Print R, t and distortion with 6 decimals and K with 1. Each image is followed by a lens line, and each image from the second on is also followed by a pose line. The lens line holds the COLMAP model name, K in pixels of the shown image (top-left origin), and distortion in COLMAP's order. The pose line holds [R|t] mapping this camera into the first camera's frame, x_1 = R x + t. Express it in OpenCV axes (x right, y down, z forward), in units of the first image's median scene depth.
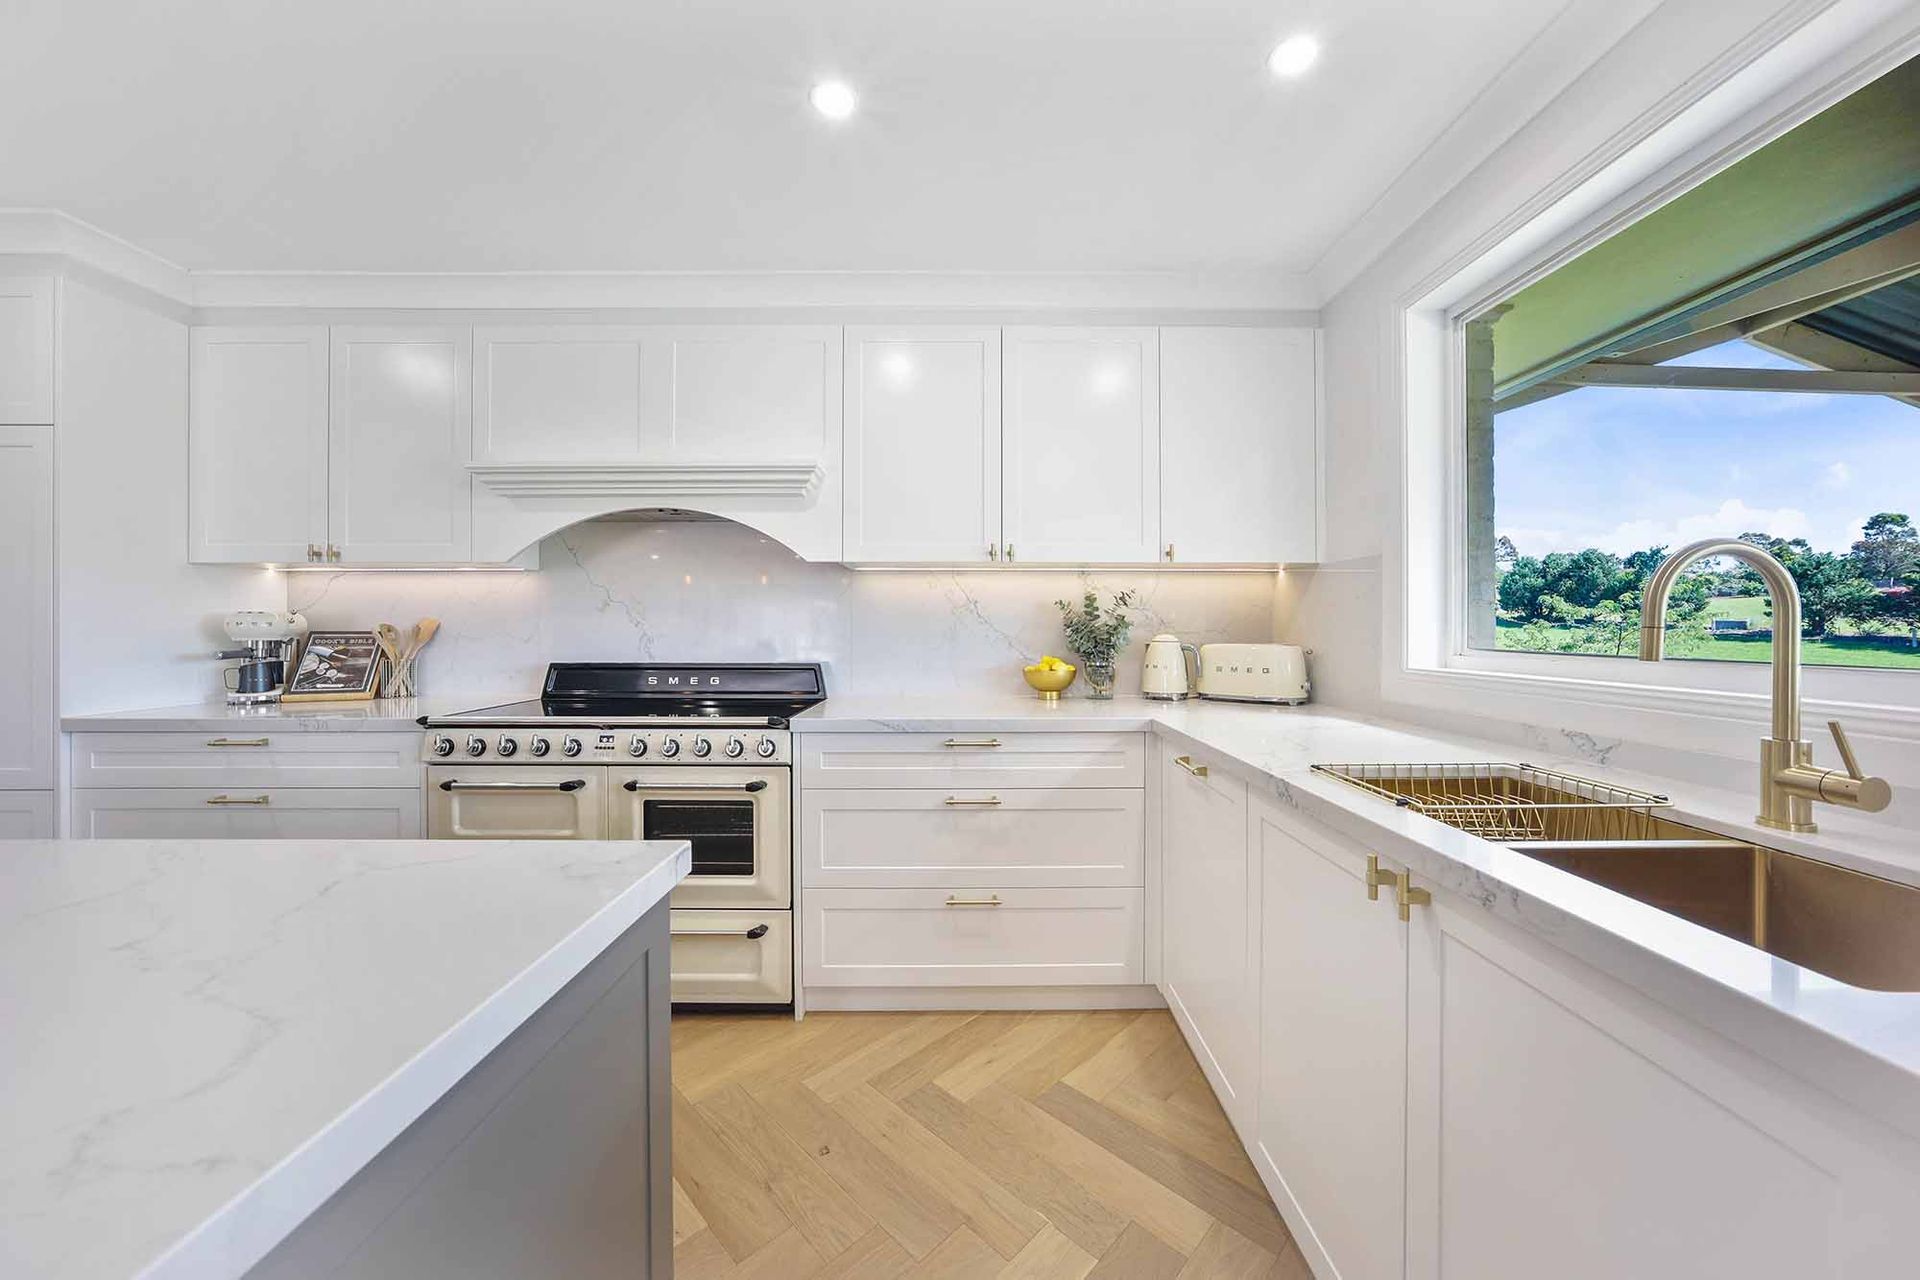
lens RADIAL K [[689.9, 0, 976.5], [0, 689.9, 630.2], [0, 0, 1]] dist [-0.030033, 0.009506]
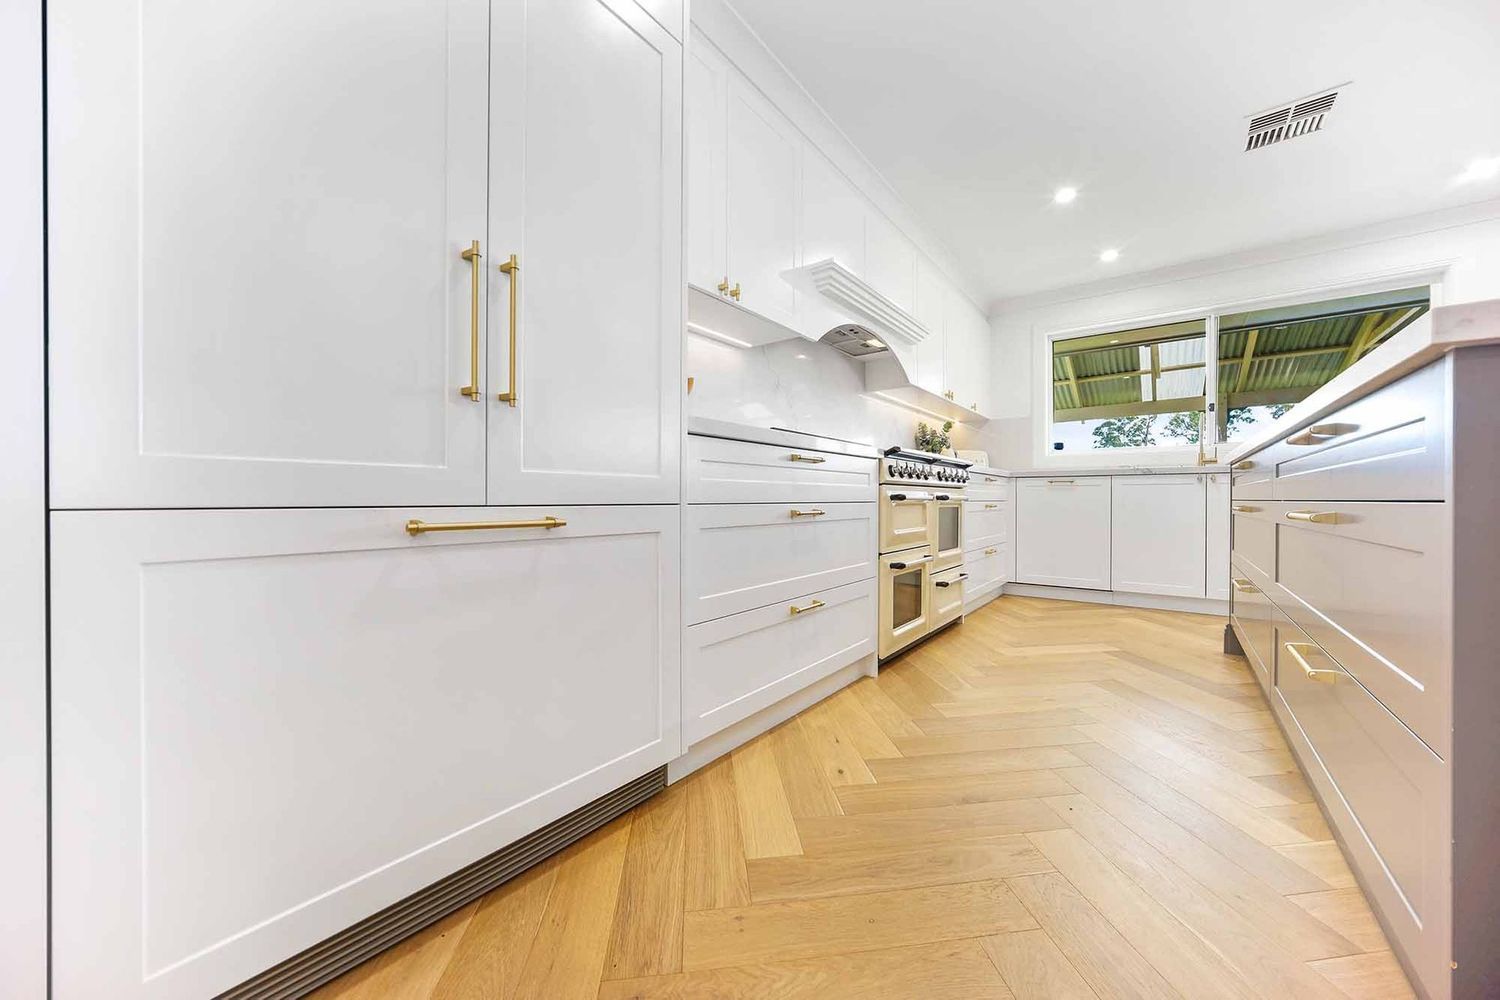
lens RADIAL K [[546.6, 0, 770.5], [0, 546.6, 506.6], [0, 0, 1]] dist [-0.027320, 0.012144]
pose [[0.598579, -0.009518, 0.801008, -1.584135], [0.004859, 0.999954, 0.008250, 0.203759], [-0.801049, -0.001046, 0.598597, 0.462035]]
